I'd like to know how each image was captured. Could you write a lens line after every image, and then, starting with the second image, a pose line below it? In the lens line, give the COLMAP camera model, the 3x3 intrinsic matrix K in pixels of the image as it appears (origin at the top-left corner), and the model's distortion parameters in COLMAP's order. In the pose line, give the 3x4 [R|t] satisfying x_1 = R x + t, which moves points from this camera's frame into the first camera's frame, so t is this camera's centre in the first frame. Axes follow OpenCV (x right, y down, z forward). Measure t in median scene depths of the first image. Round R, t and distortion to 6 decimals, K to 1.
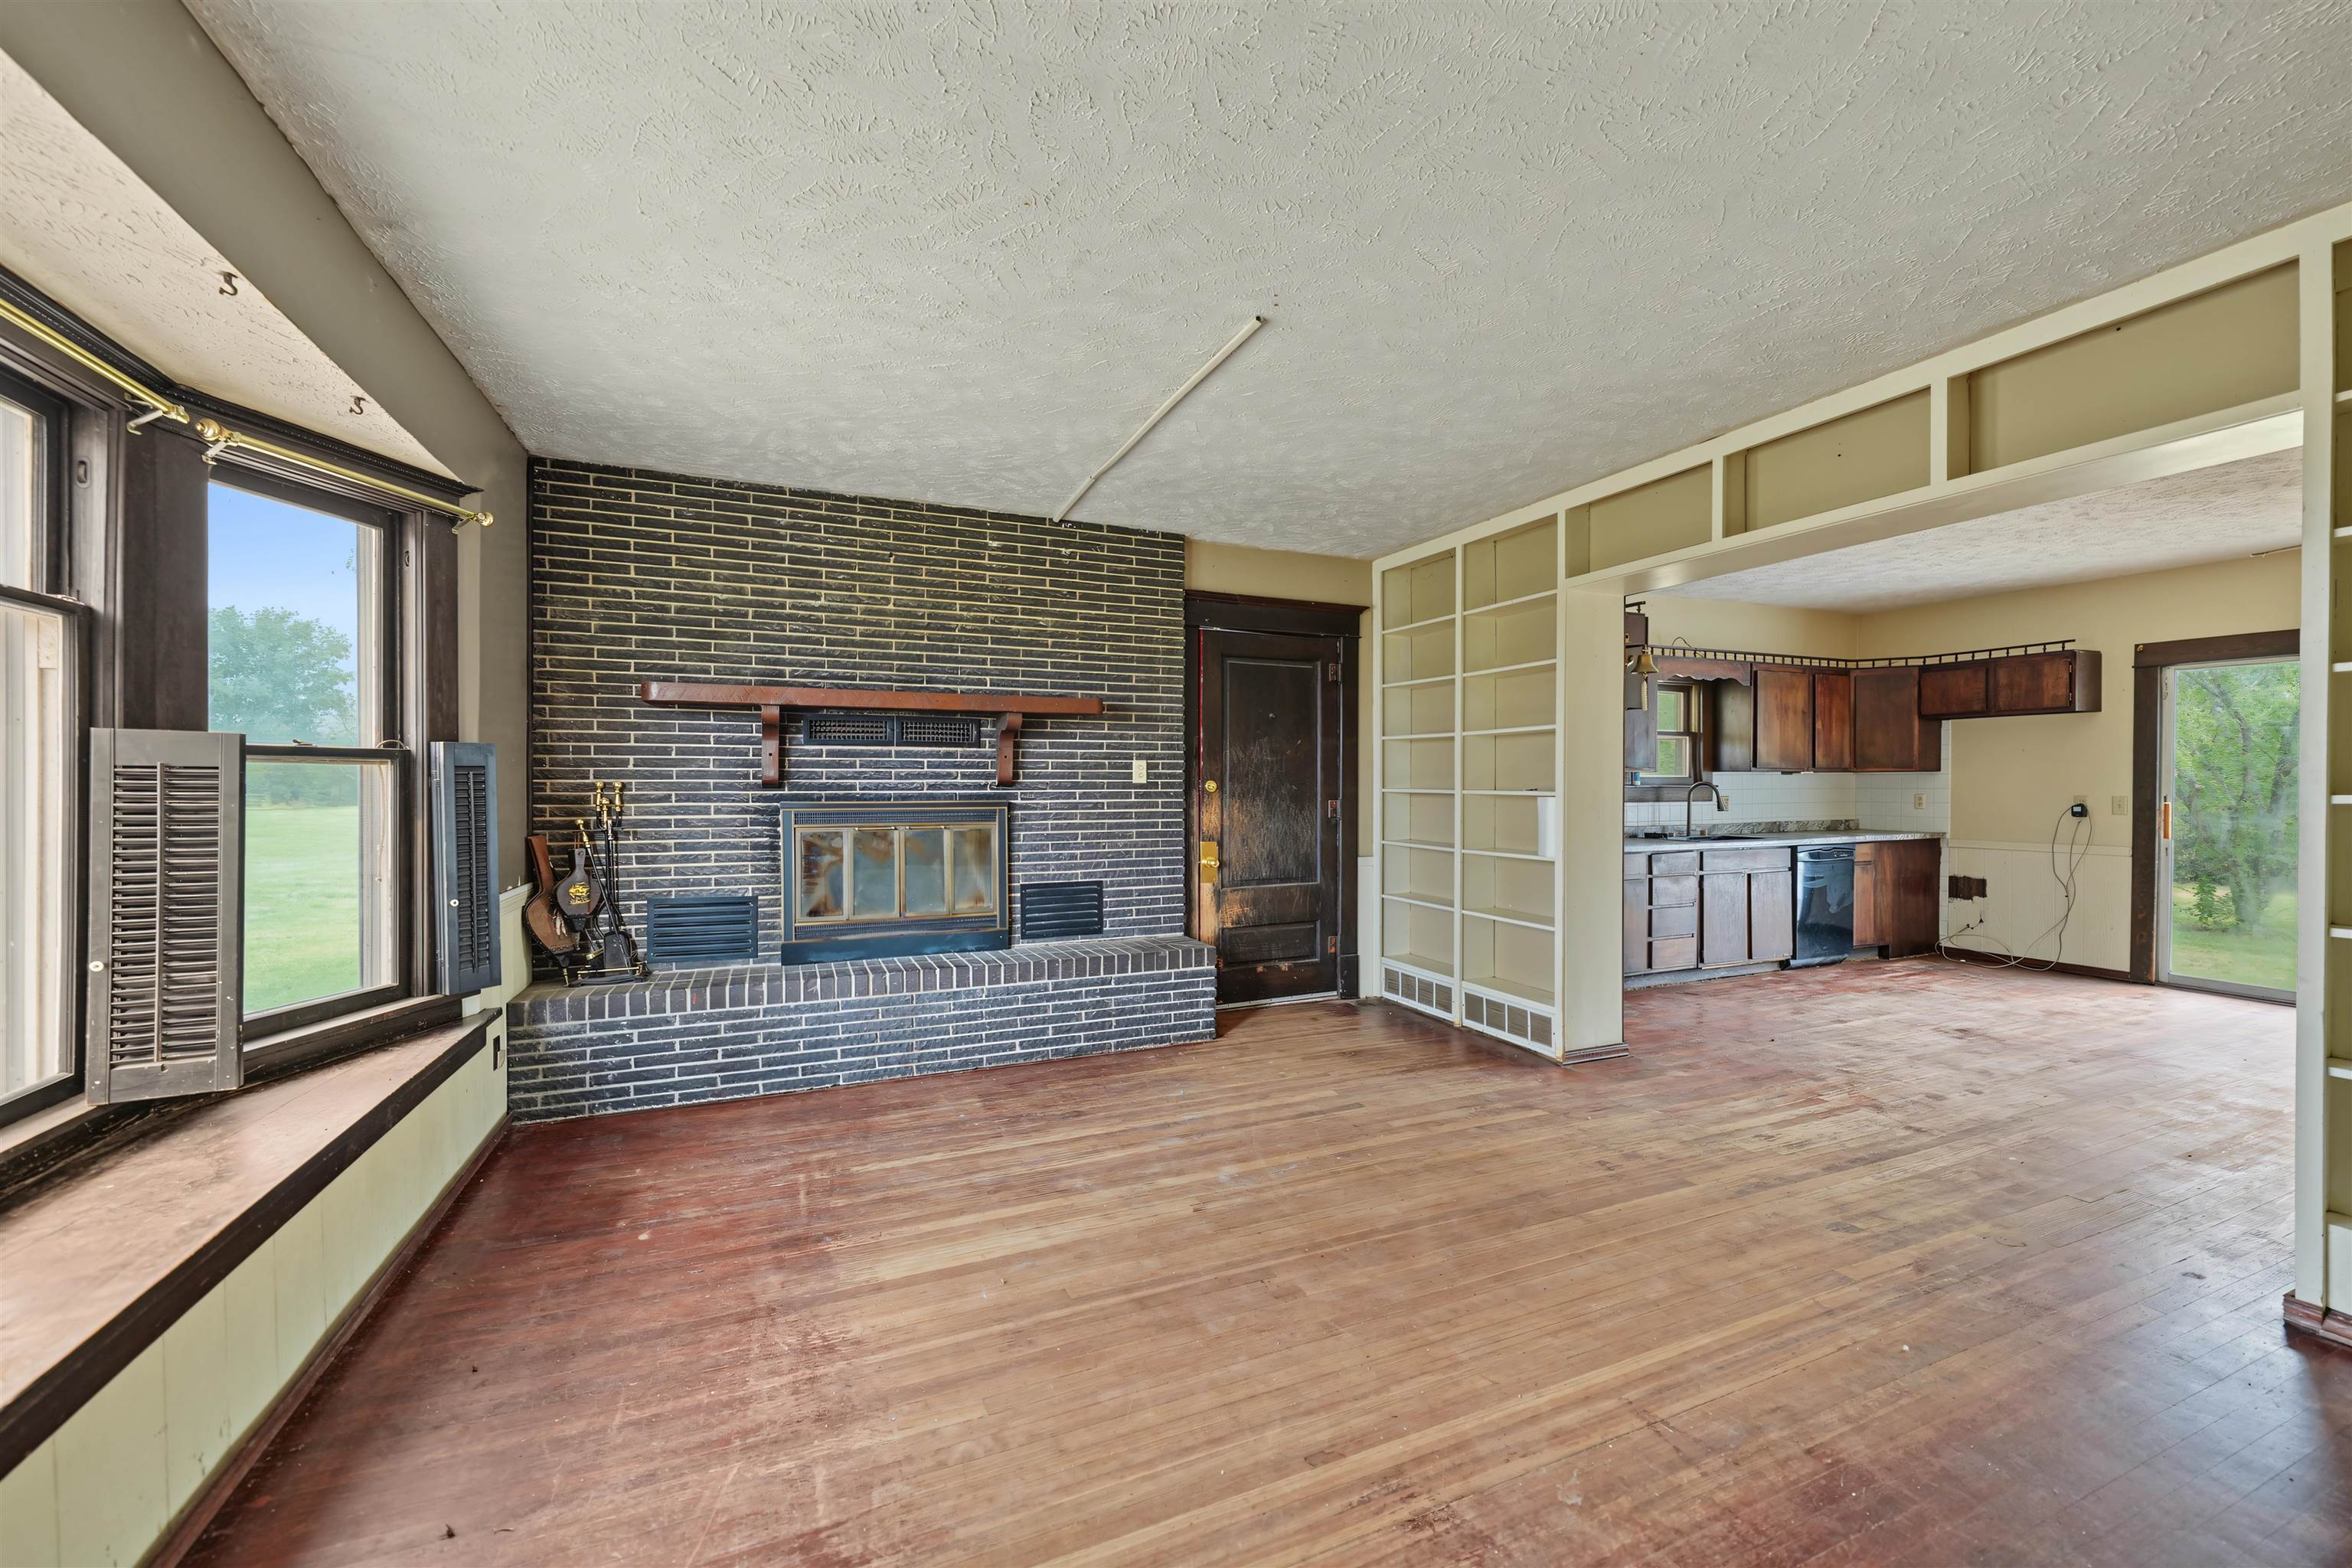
lens RADIAL K [[930.5, 0, 1185.0], [0, 930.5, 791.3], [0, 0, 1]] dist [0.000406, 0.000017]
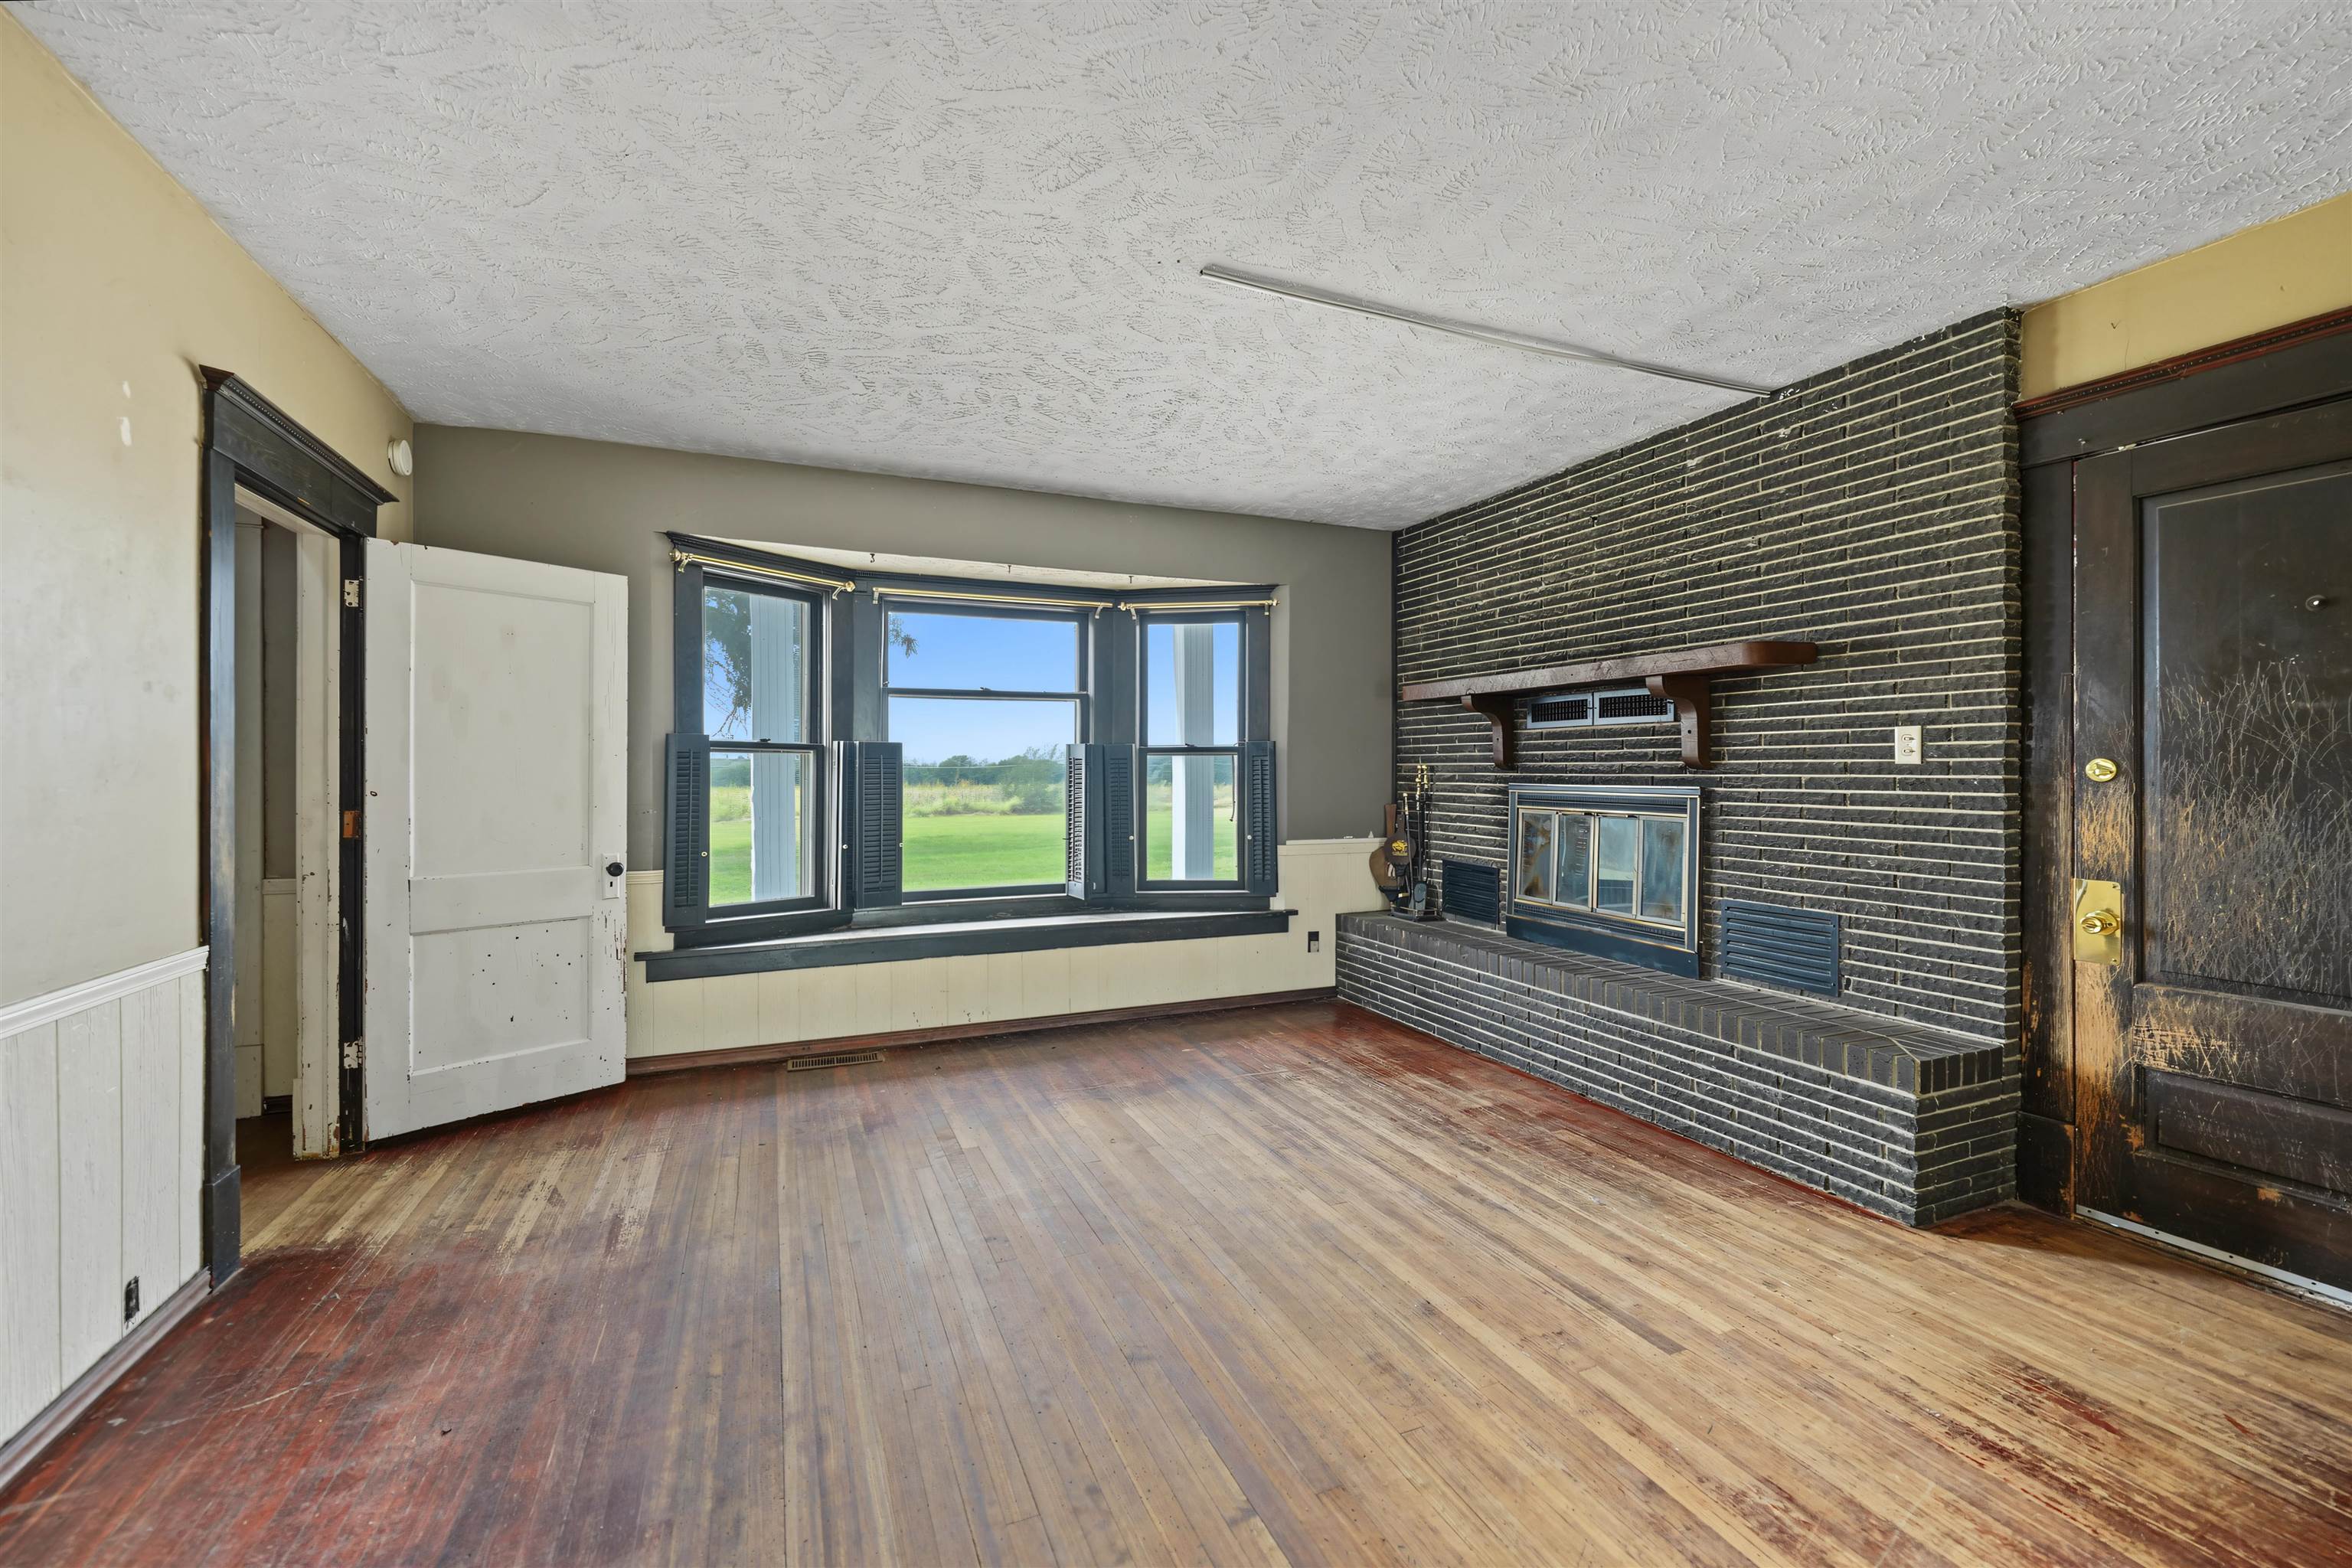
lens RADIAL K [[957.8, 0, 1183.1], [0, 957.8, 767.3], [0, 0, 1]] dist [-0.000697, -0.000085]
pose [[-0.006220, -0.001033, -0.999980, 0.560139], [-0.009086, 0.999958, -0.000976, -0.002028], [0.999939, 0.009080, -0.006229, 0.528280]]
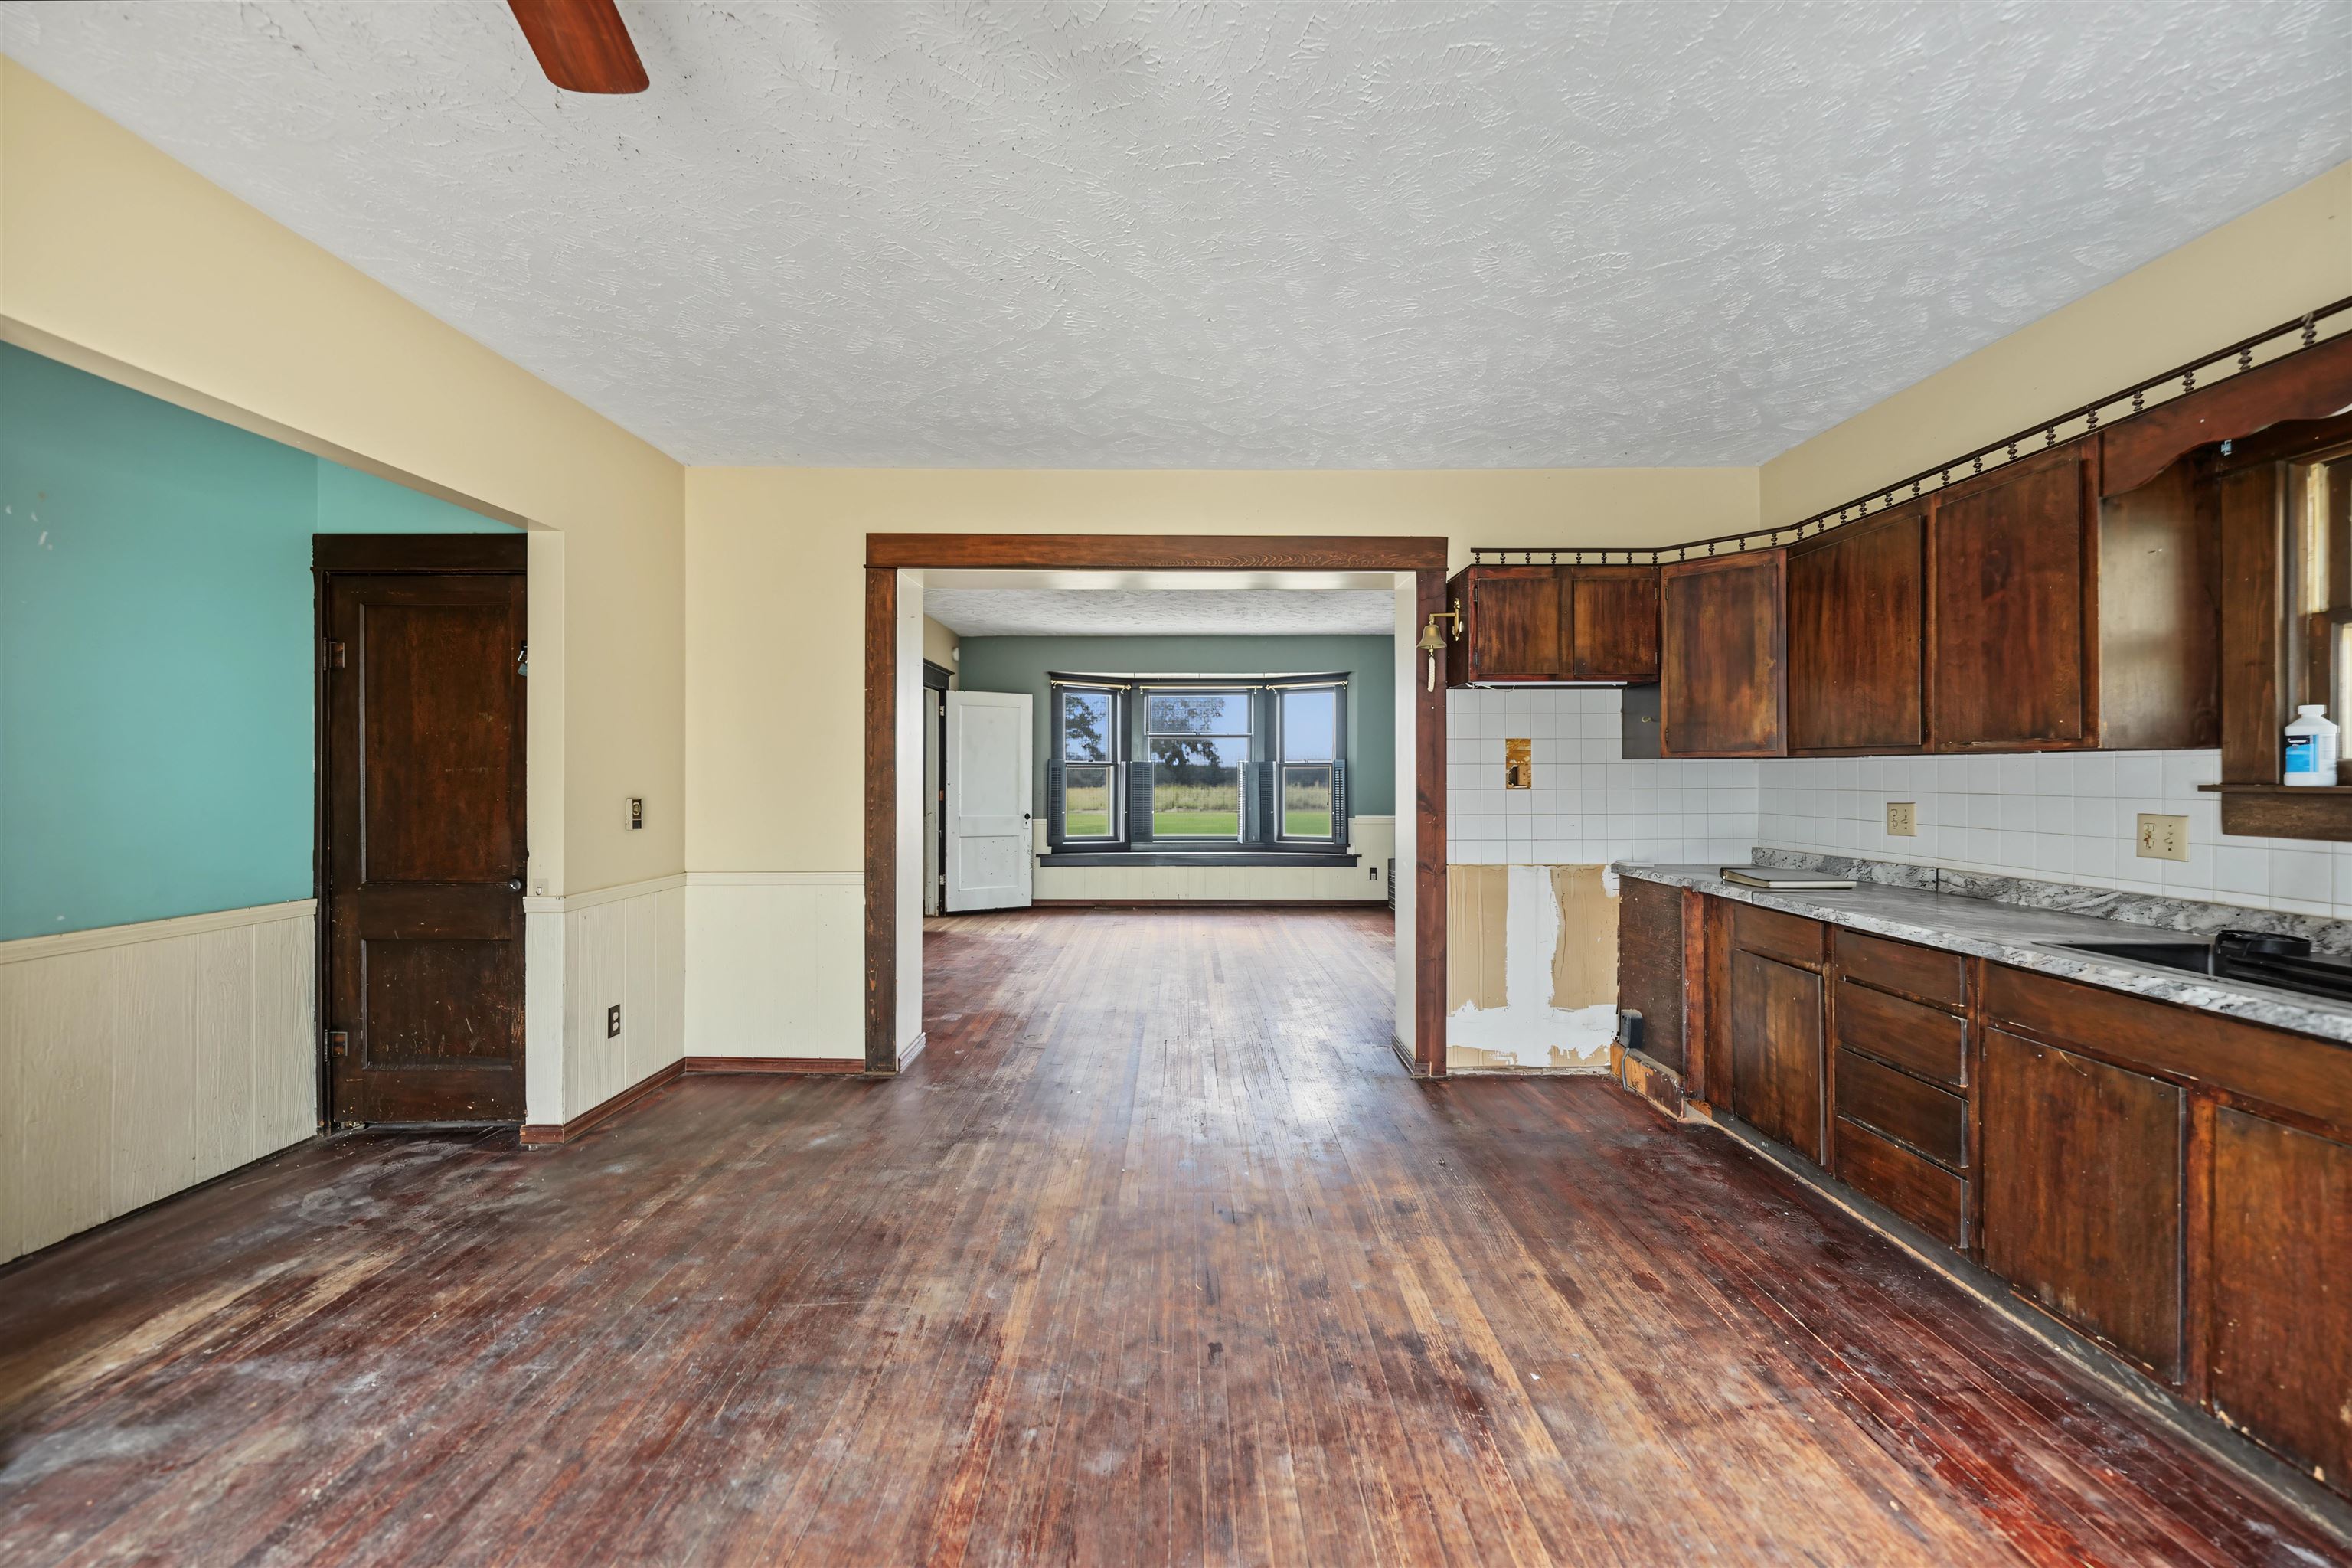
lens RADIAL K [[864.3, 0, 1187.1], [0, 864.3, 773.0], [0, 0, 1]] dist [-0.001659, 0.000006]
pose [[-0.398611, 0.000481, -0.917120, 1.180748], [-0.009256, 0.999947, 0.004548, -0.011371], [0.917073, 0.010302, -0.398586, 0.998864]]
